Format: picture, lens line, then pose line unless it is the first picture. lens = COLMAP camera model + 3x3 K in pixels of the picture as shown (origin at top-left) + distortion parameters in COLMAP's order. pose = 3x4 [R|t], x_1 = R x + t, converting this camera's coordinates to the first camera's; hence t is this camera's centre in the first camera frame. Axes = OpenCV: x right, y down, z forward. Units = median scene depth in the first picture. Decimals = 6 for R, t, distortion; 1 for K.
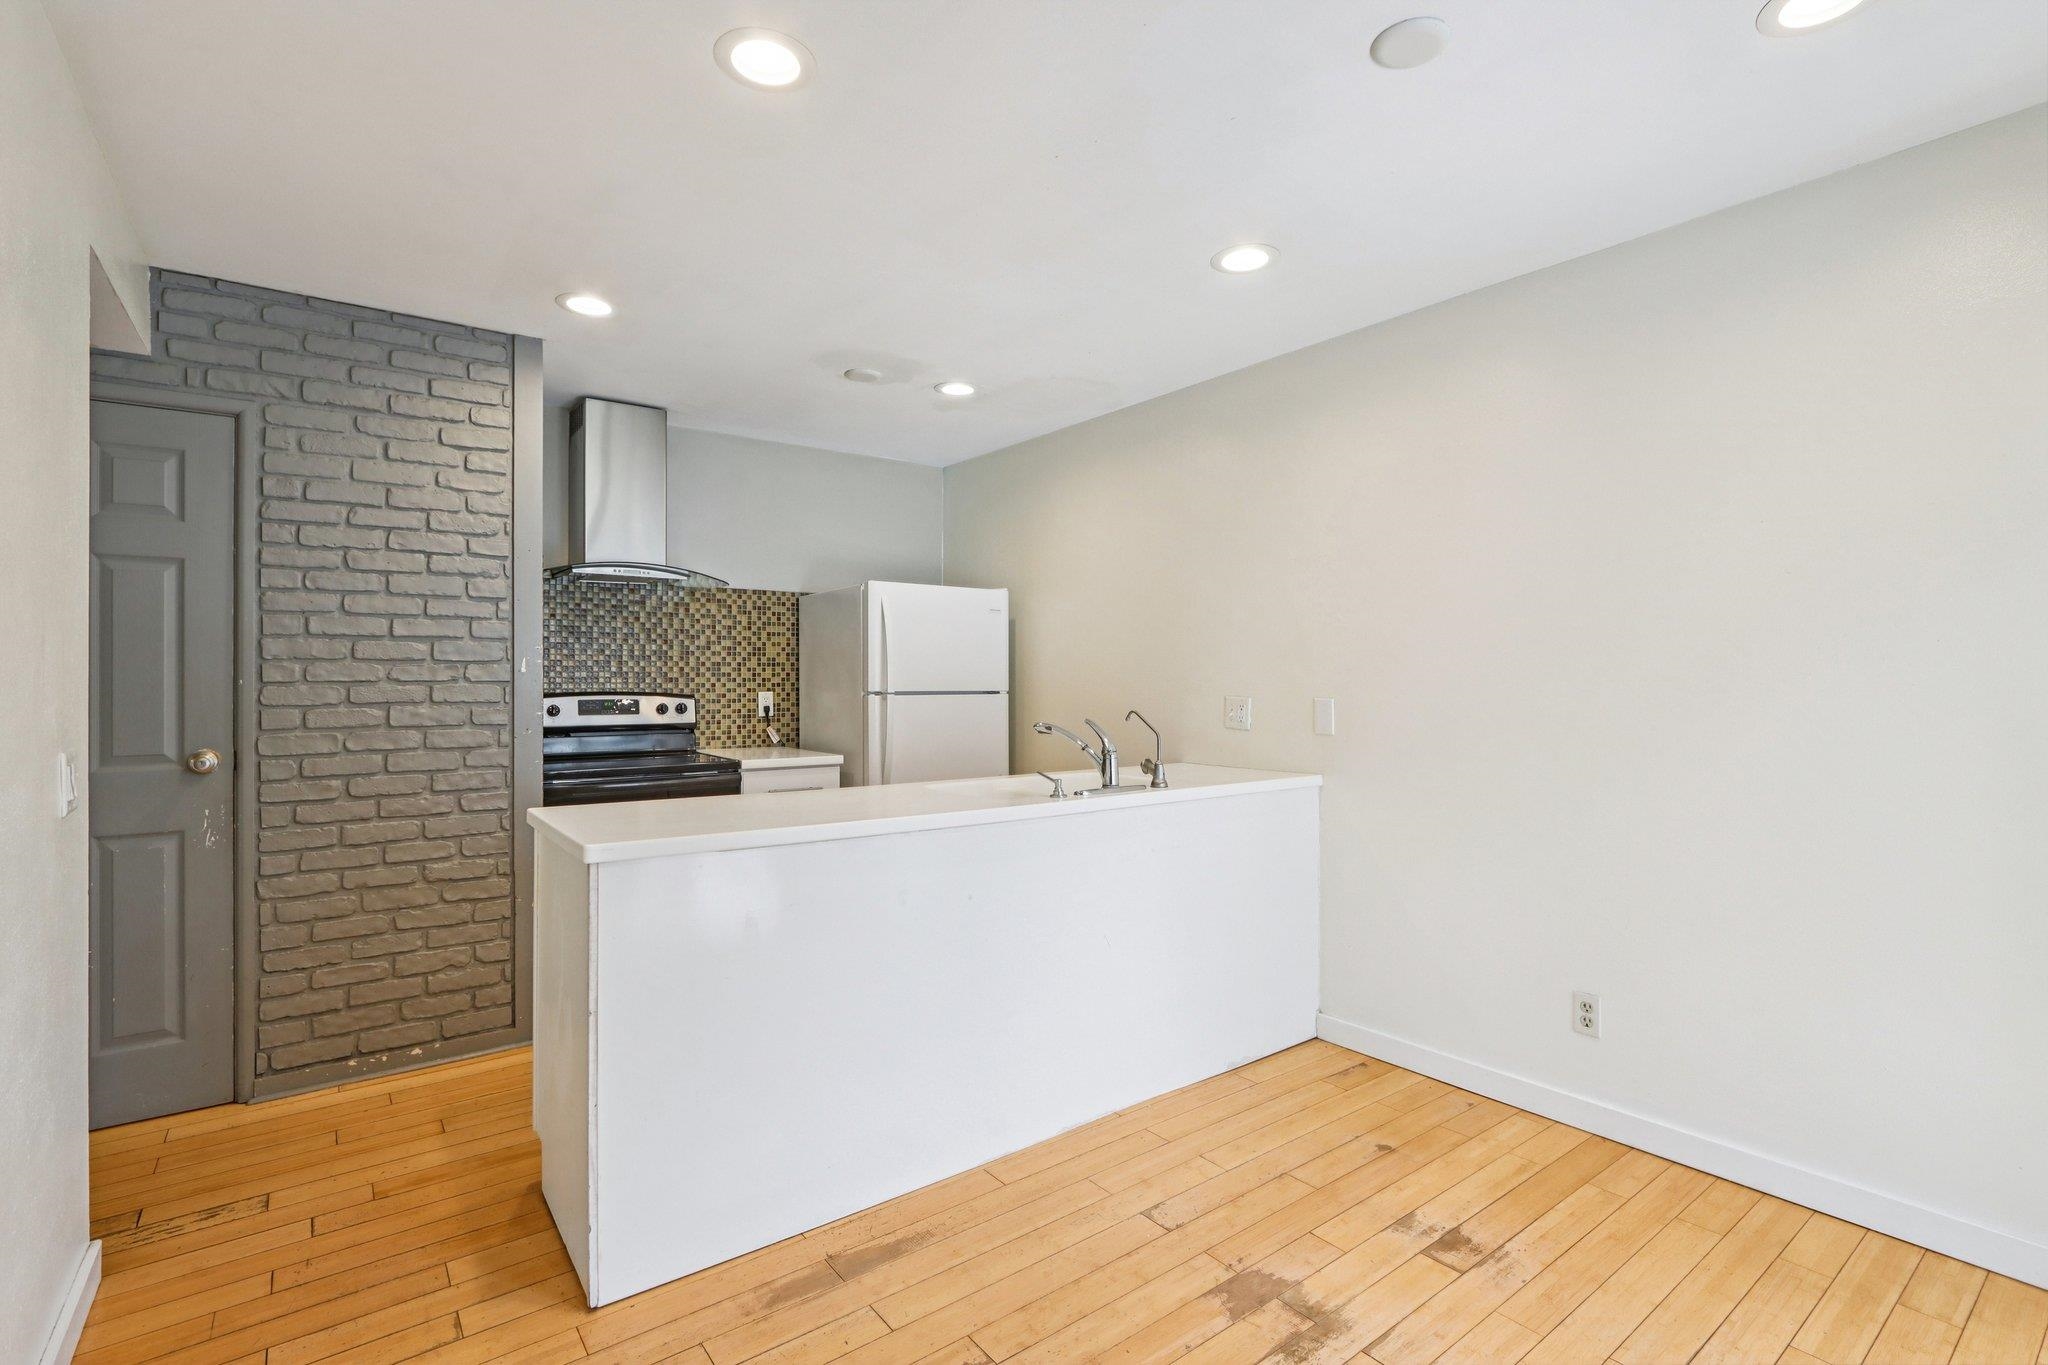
lens RADIAL K [[958.6, 0, 1024.3], [0, 958.6, 679.6], [0, 0, 1]] dist [-0.003965, 0.000674]
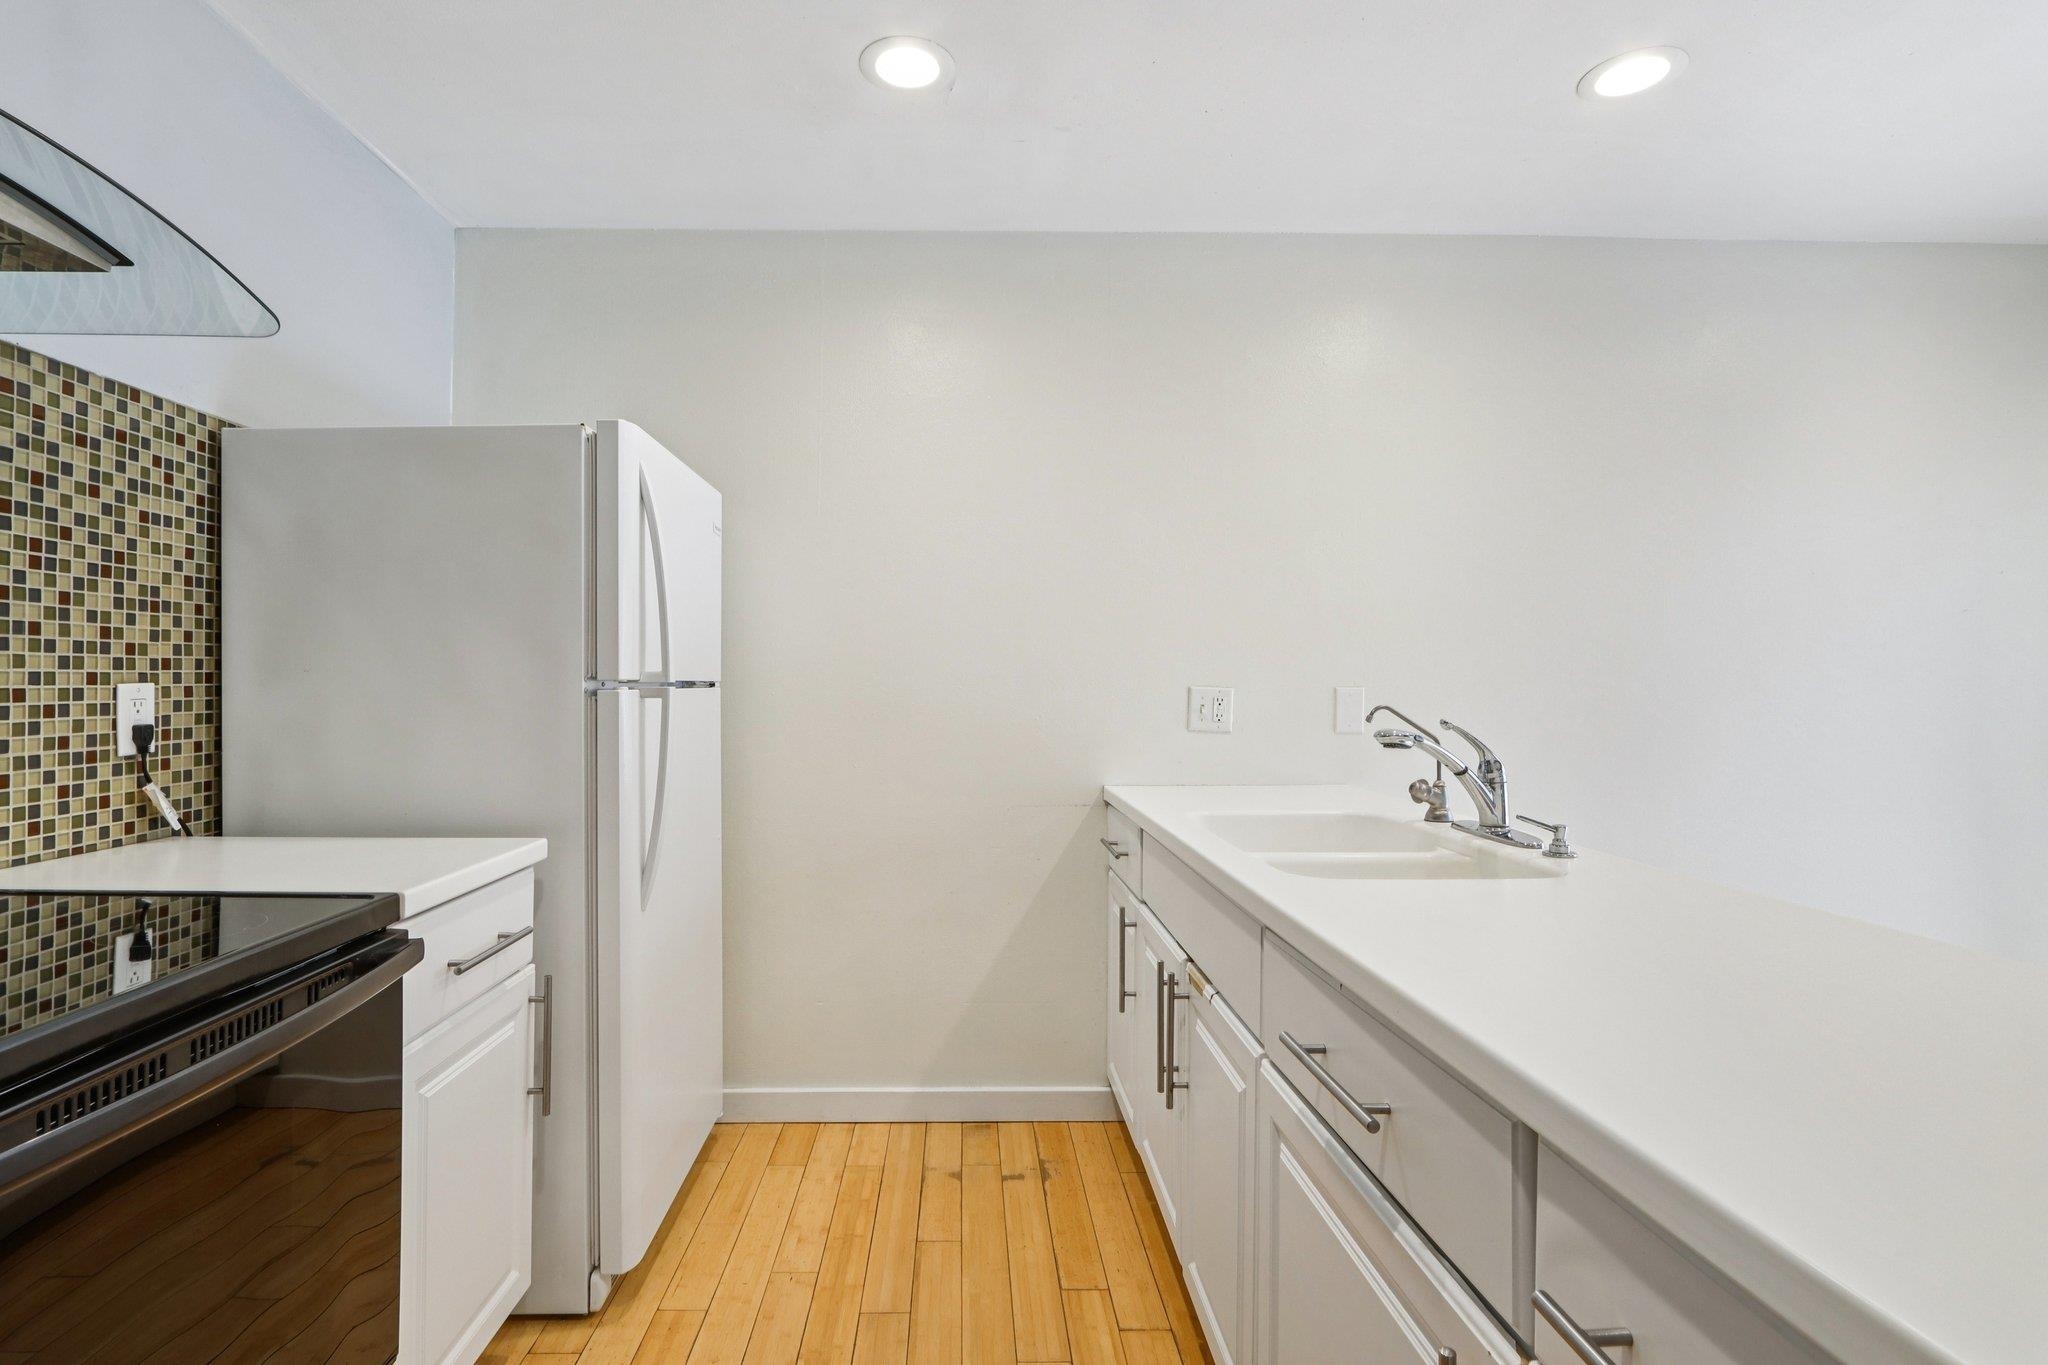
lens RADIAL K [[1003.5, 0, 1017.3], [0, 1003.5, 685.2], [0, 0, 1]] dist [-0.003110, 0.000383]
pose [[0.587225, -0.000814, 0.809424, -0.376893], [-0.002883, 0.999991, 0.003097, 0.011387], [-0.809419, -0.004152, 0.587217, 0.534870]]
